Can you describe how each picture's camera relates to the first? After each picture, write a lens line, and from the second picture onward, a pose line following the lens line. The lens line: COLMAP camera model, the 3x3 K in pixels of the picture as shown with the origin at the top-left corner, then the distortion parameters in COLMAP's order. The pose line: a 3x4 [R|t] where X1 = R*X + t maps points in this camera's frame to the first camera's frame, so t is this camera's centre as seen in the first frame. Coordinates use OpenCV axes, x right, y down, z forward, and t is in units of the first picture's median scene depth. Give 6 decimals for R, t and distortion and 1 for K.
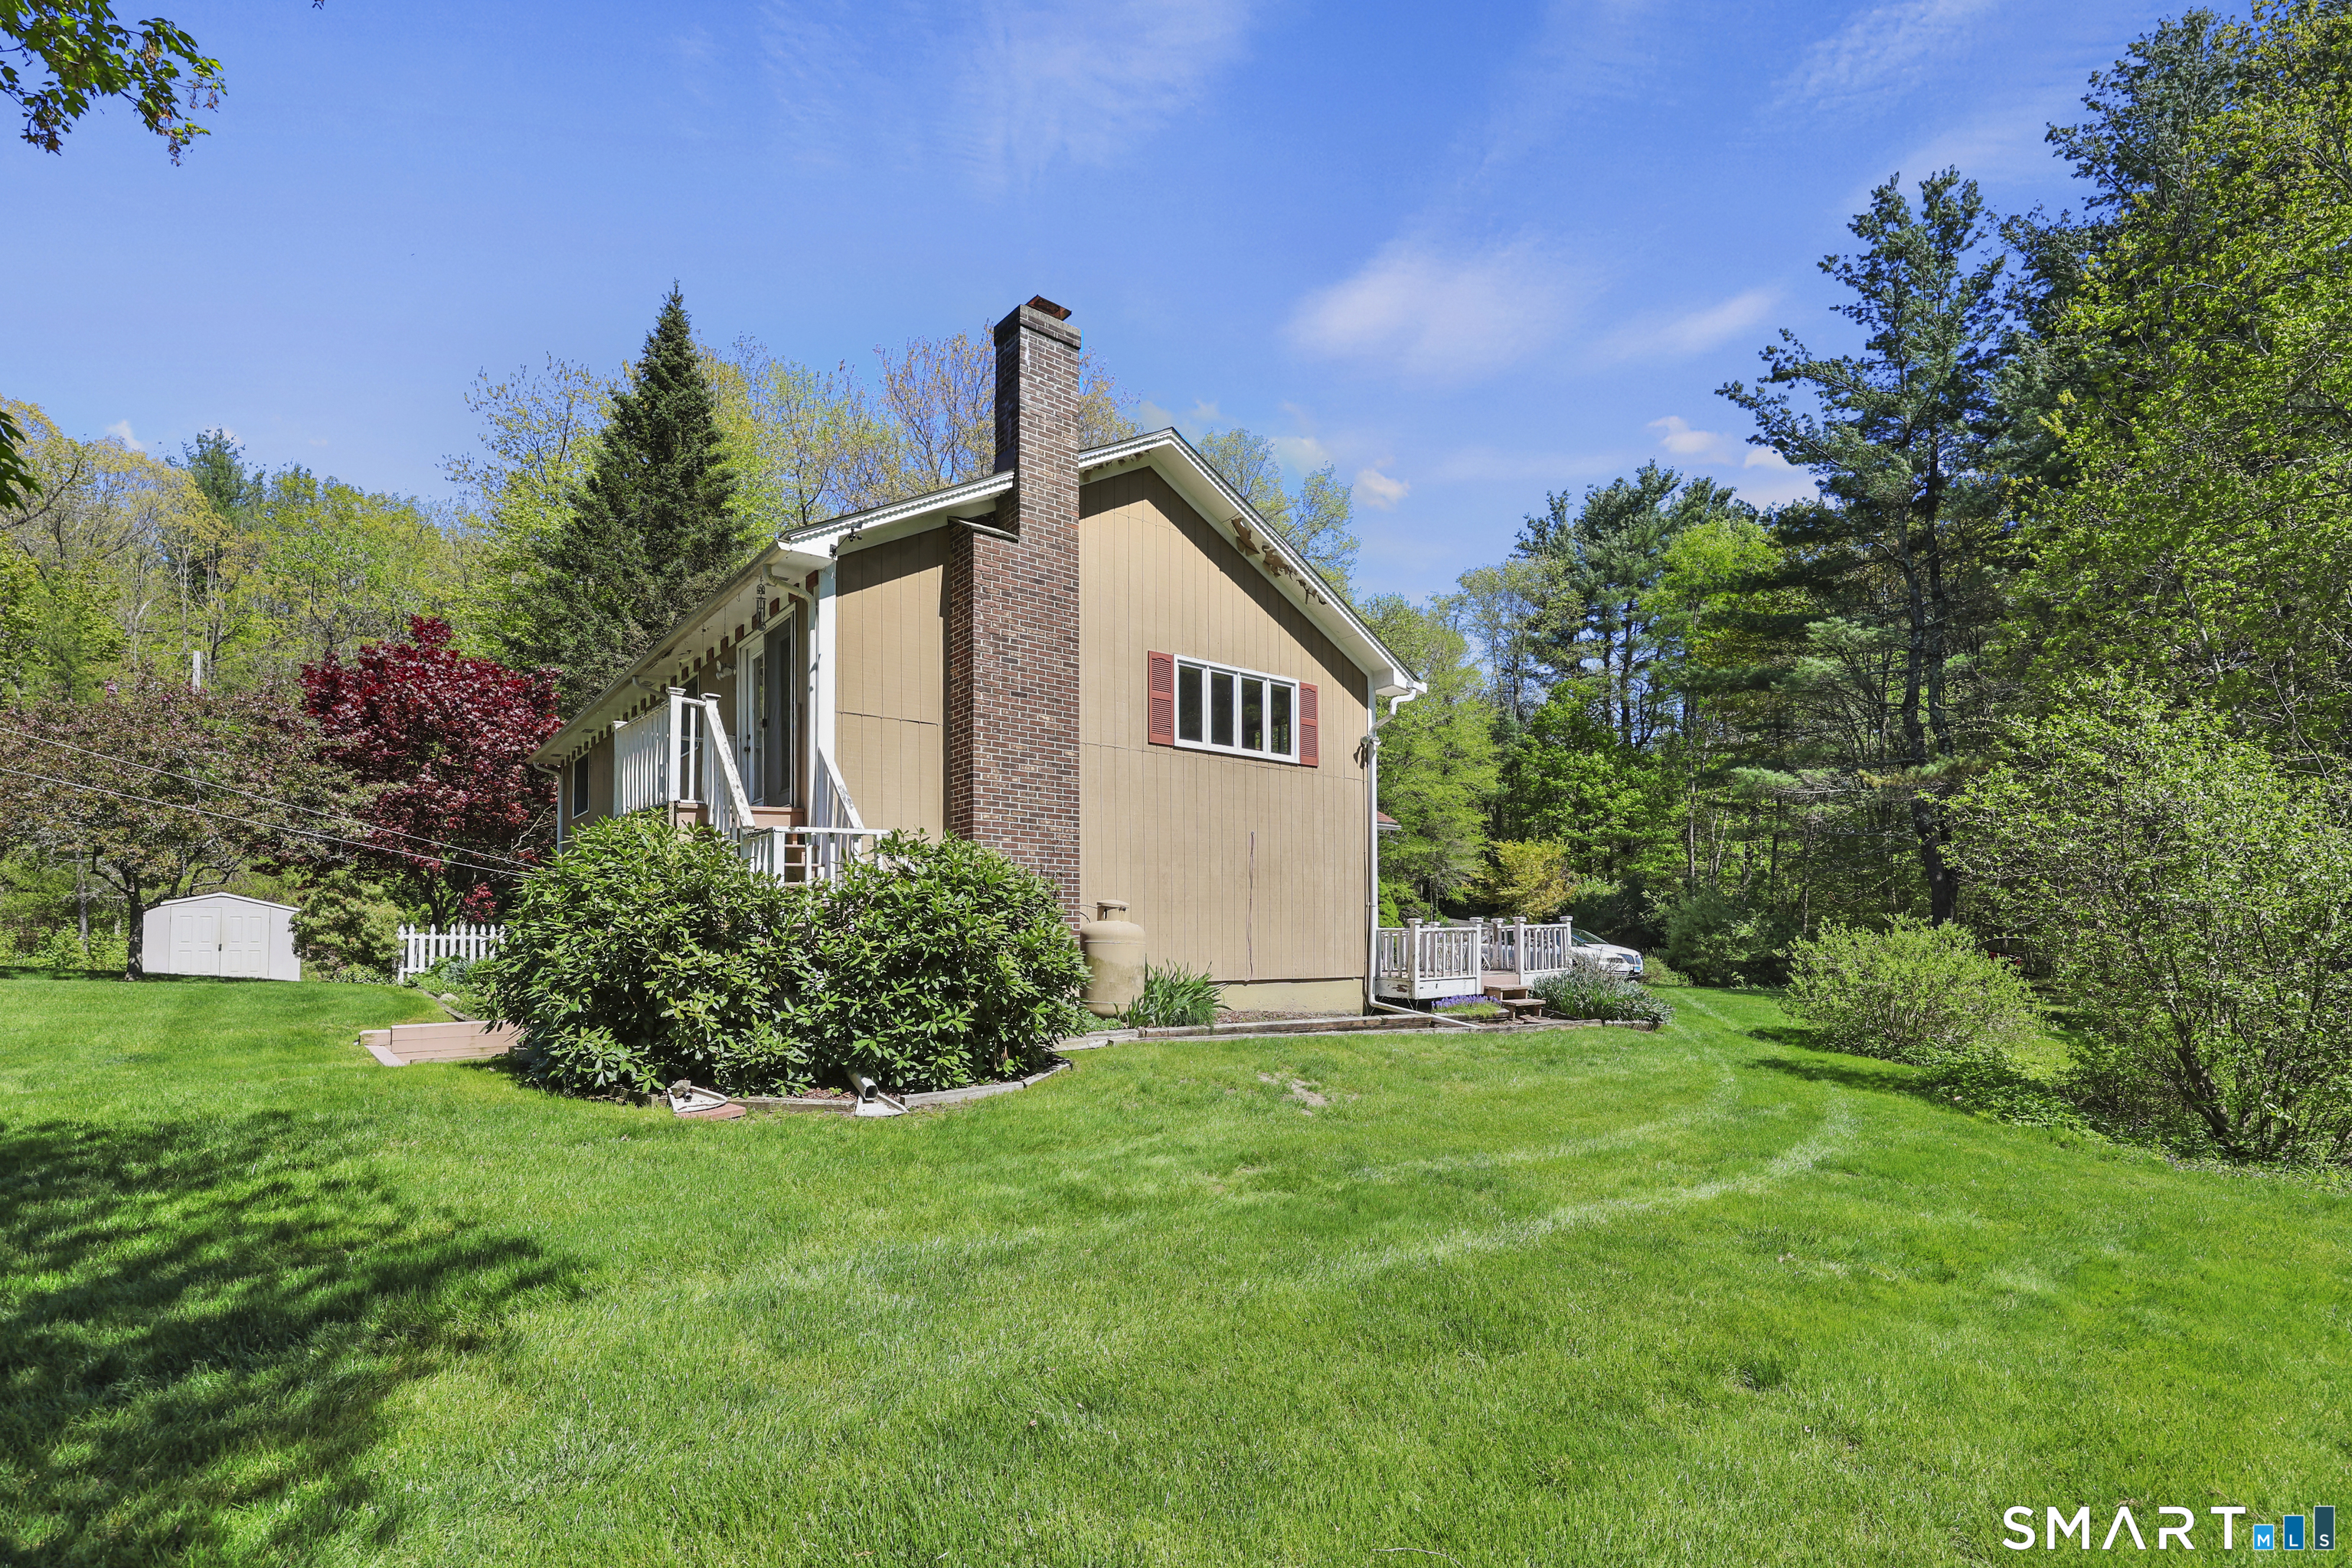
lens RADIAL K [[1091.4, 0, 1175.8], [0, 1091.4, 828.8], [0, 0, 1]] dist [0.000271, -0.000135]
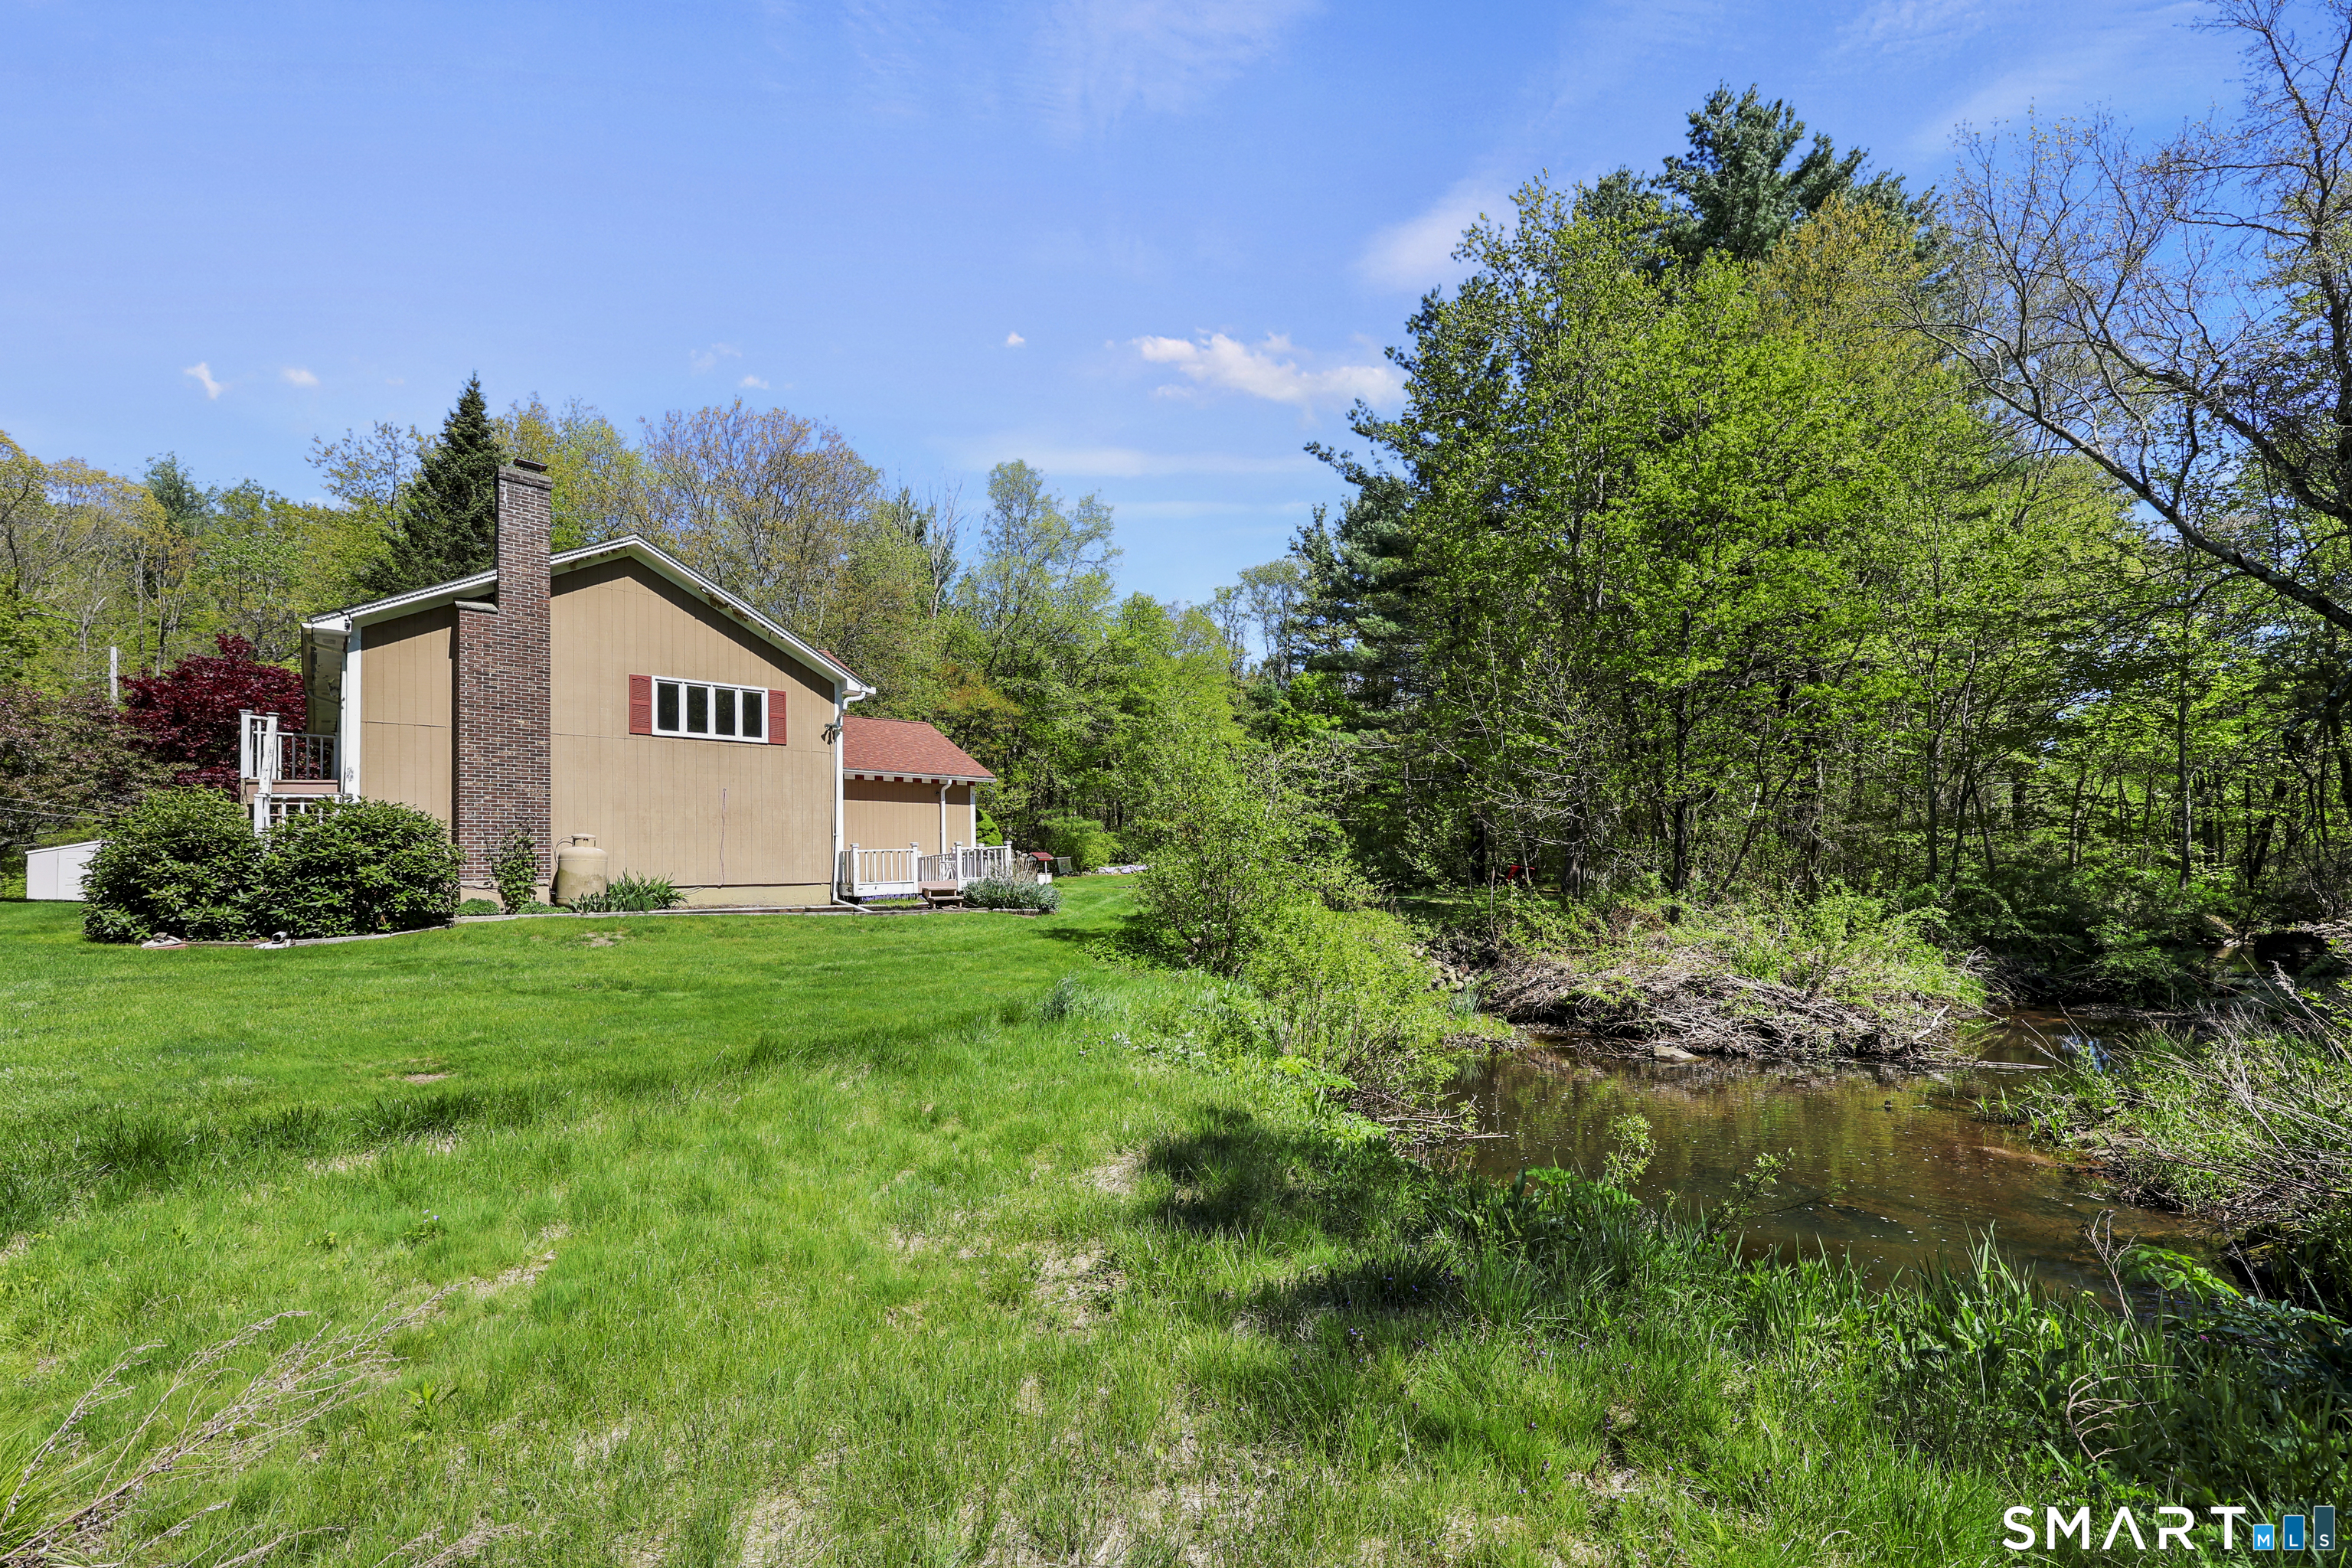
lens RADIAL K [[960.5, 0, 1170.7], [0, 960.5, 770.4], [0, 0, 1]] dist [0.000686, 0.000135]
pose [[0.998679, -0.013868, 0.049481, 0.675672], [0.014137, 0.999887, -0.005082, -0.007356], [-0.049405, 0.005775, 0.998762, -0.410175]]
